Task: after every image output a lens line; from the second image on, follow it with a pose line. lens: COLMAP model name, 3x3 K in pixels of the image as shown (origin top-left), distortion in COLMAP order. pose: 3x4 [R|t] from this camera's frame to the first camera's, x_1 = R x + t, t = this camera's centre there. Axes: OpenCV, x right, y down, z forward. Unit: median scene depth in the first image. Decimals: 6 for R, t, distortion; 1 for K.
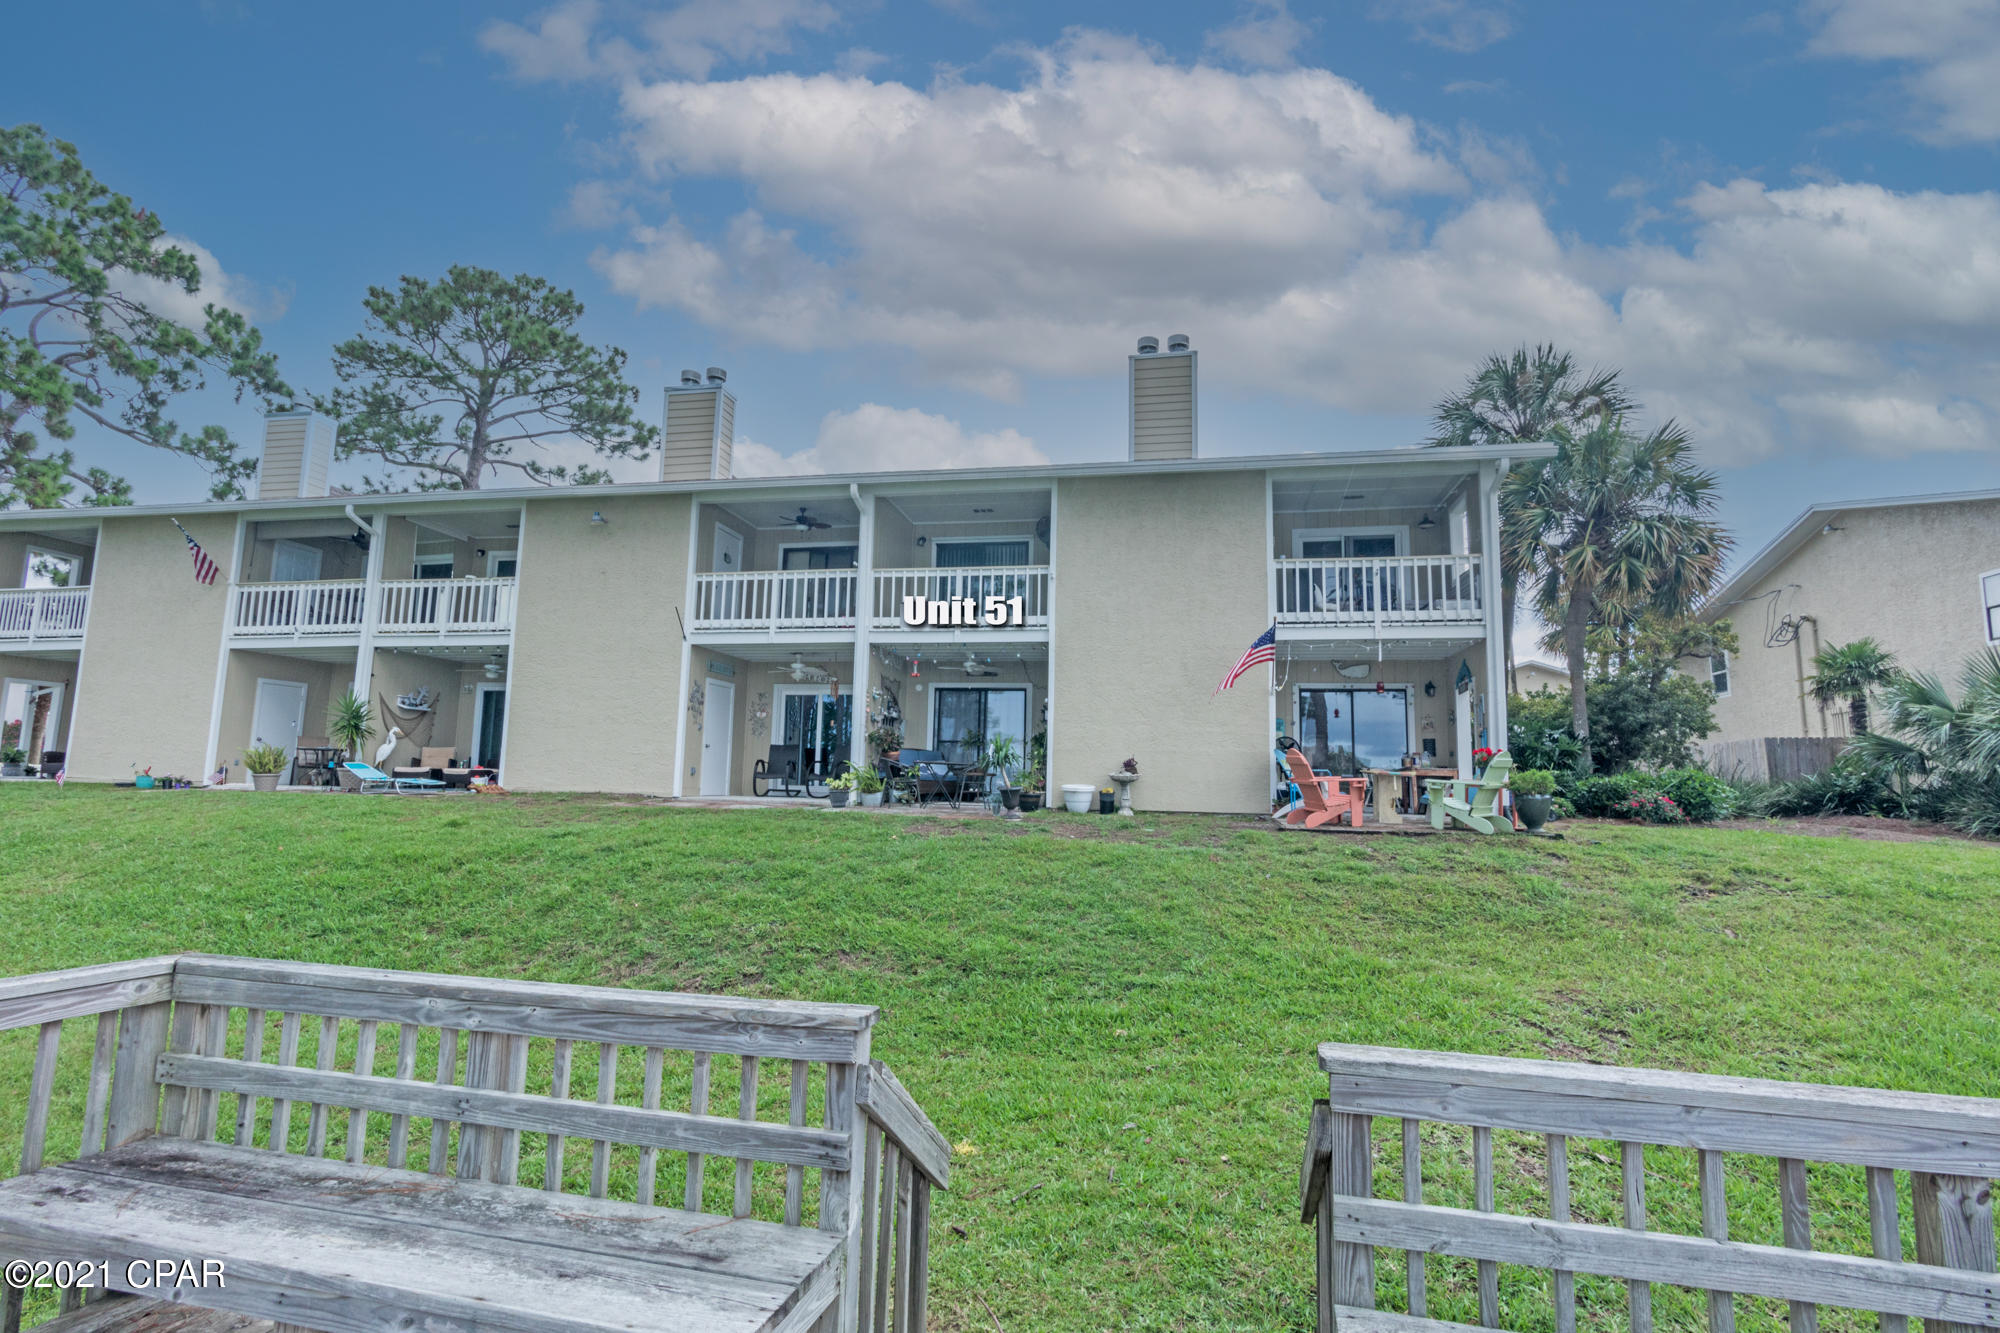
lens RADIAL K [[965.7, 0, 1000.0], [0, 965.7, 666.5], [0, 0, 1]] dist [0.003752, -0.000754]
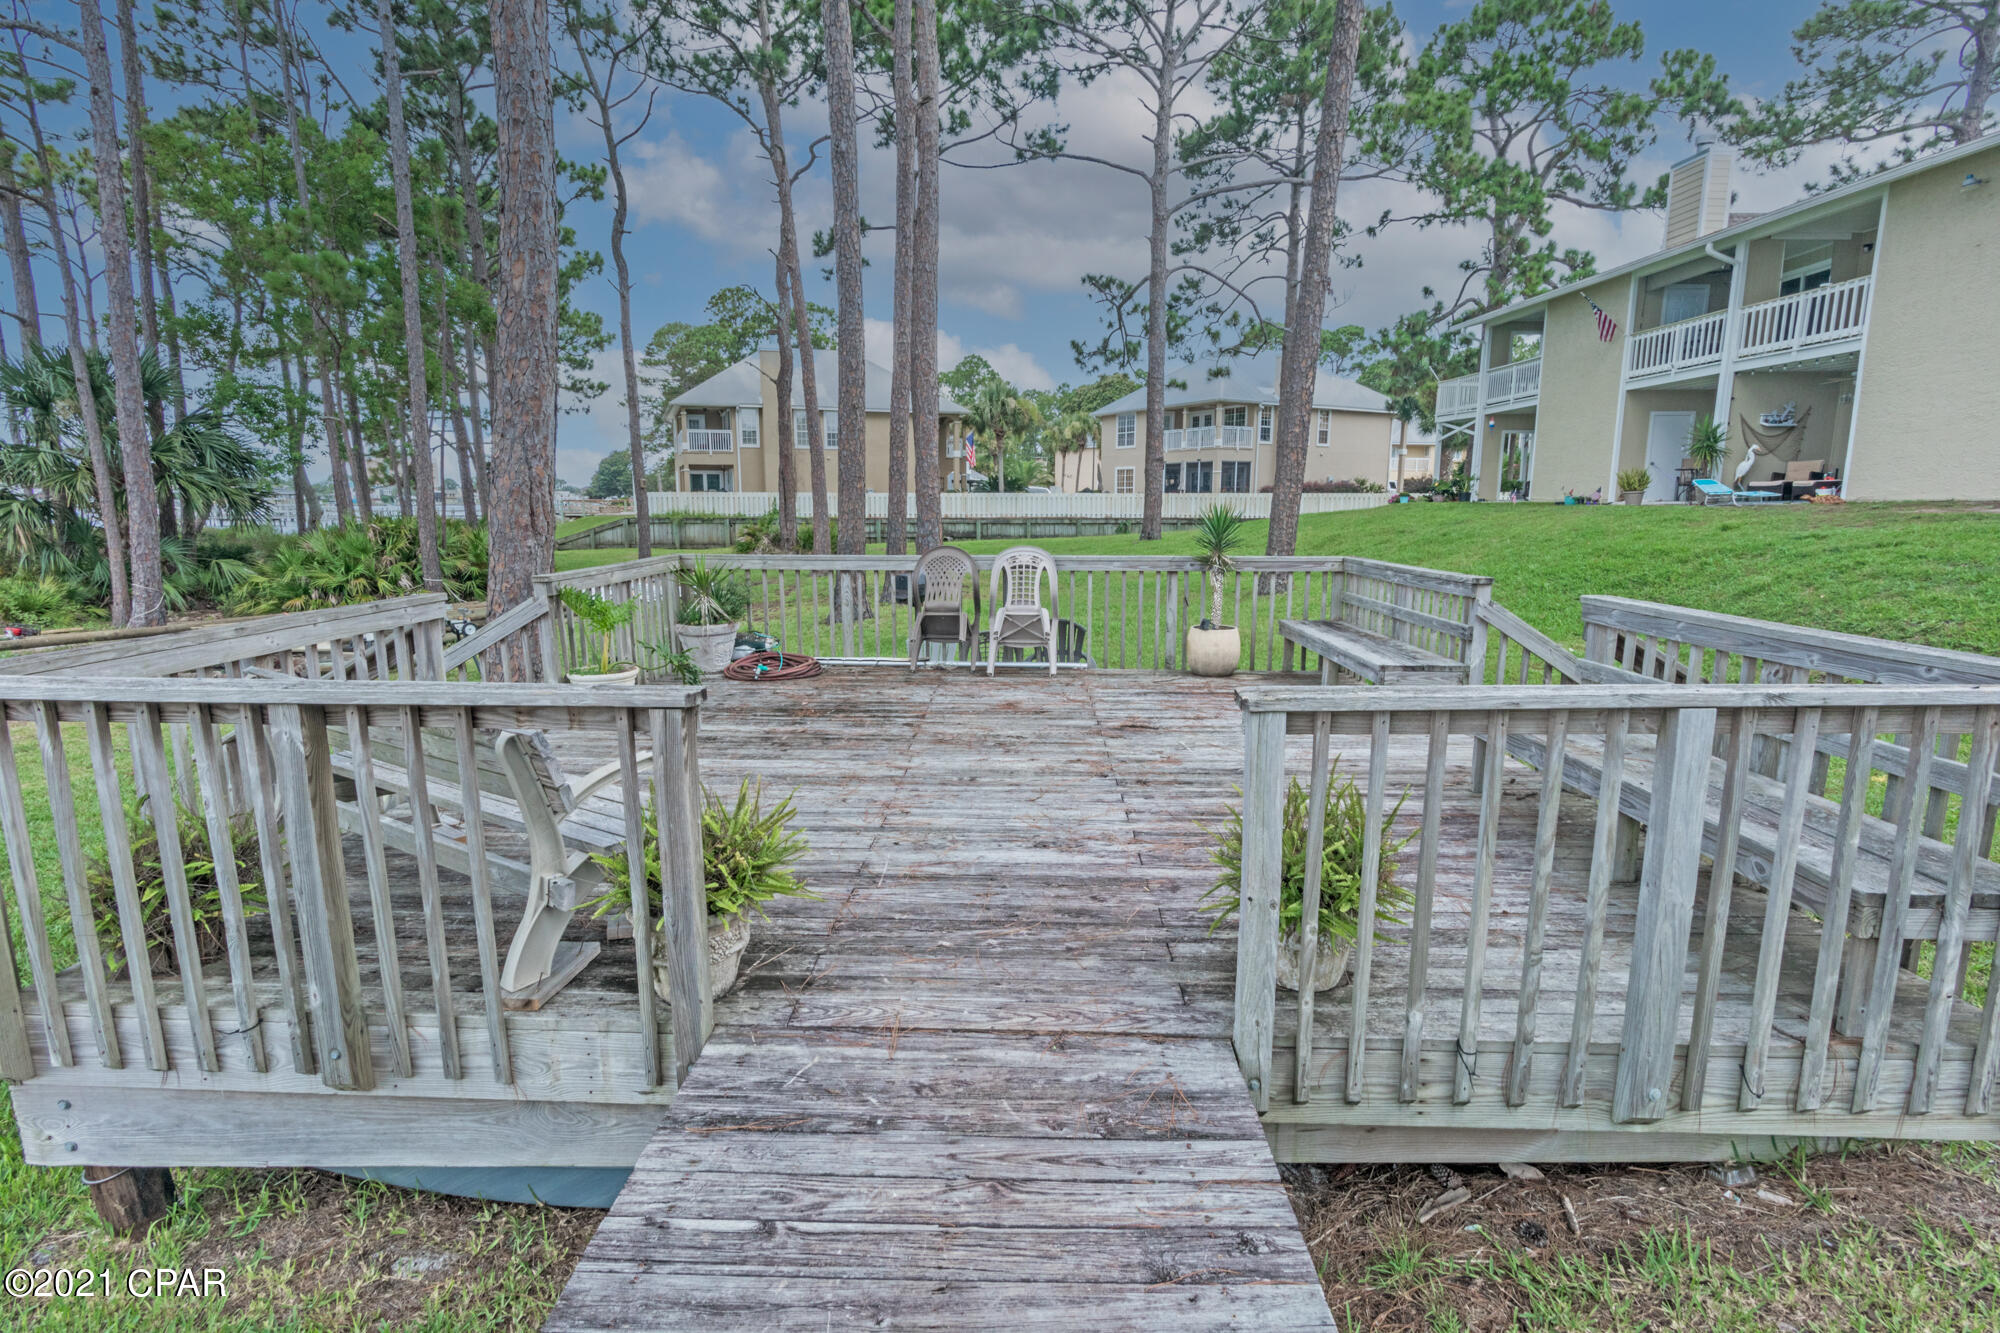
lens RADIAL K [[965.7, 0, 1000.0], [0, 965.7, 666.5], [0, 0, 1]] dist [0.003752, -0.000754]
pose [[0.234681, 0.141498, -0.961719, 0.249048], [0.133897, 0.975213, 0.176158, 0.000542], [0.962807, -0.170112, 0.209918, -0.084462]]
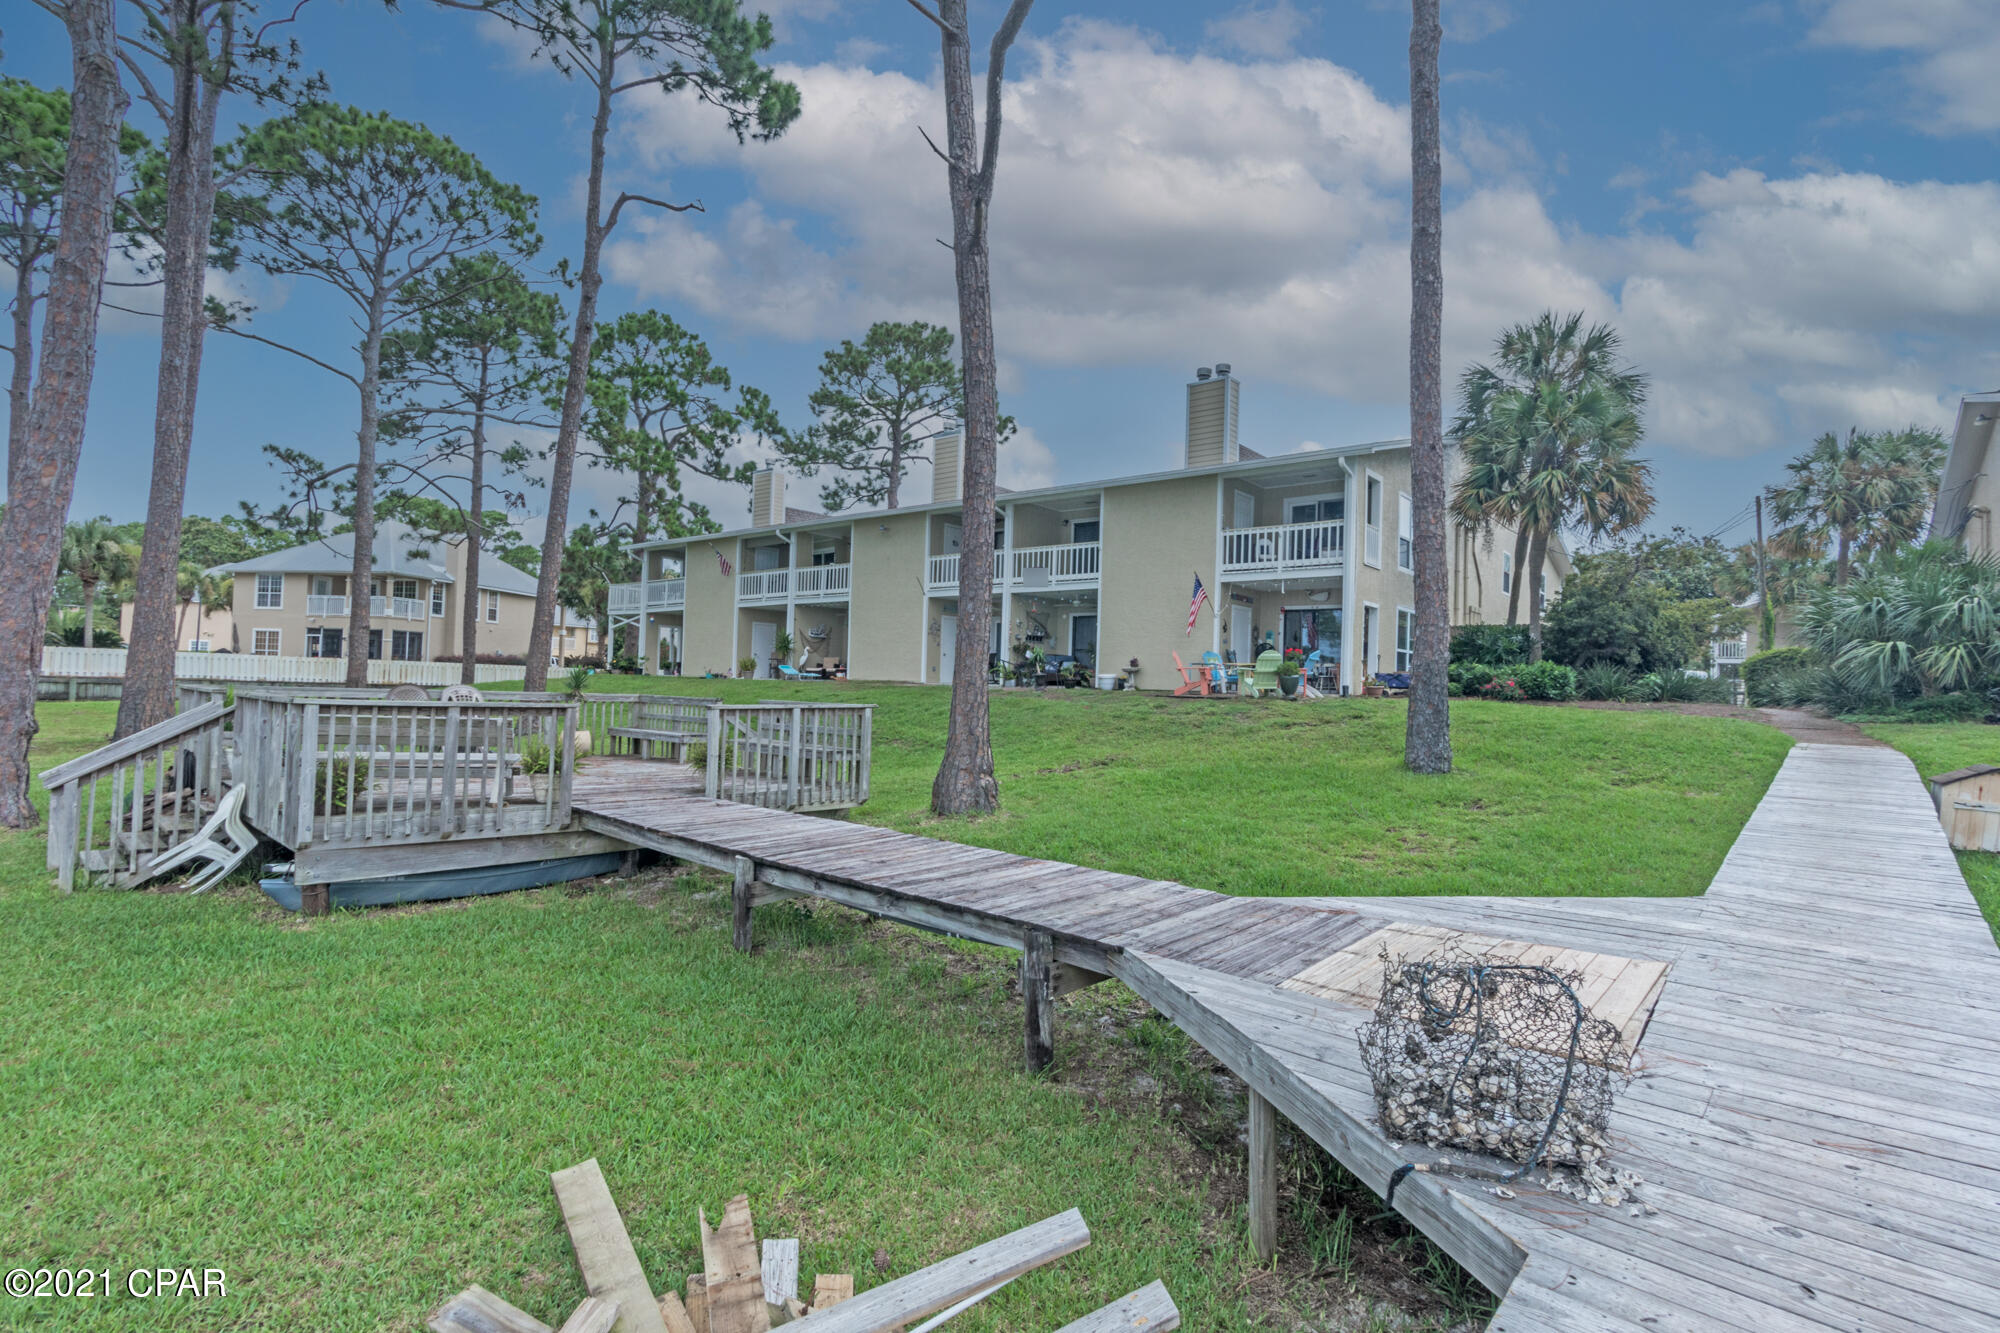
lens RADIAL K [[943.2, 0, 1000.0], [0, 943.2, 666.5], [0, 0, 1]] dist [-0.000843, -0.000162]
pose [[0.885974, -0.007557, -0.463672, 0.529053], [0.050467, 0.995500, 0.080208, -0.025368], [0.460980, -0.094462, 0.882369, -0.421888]]
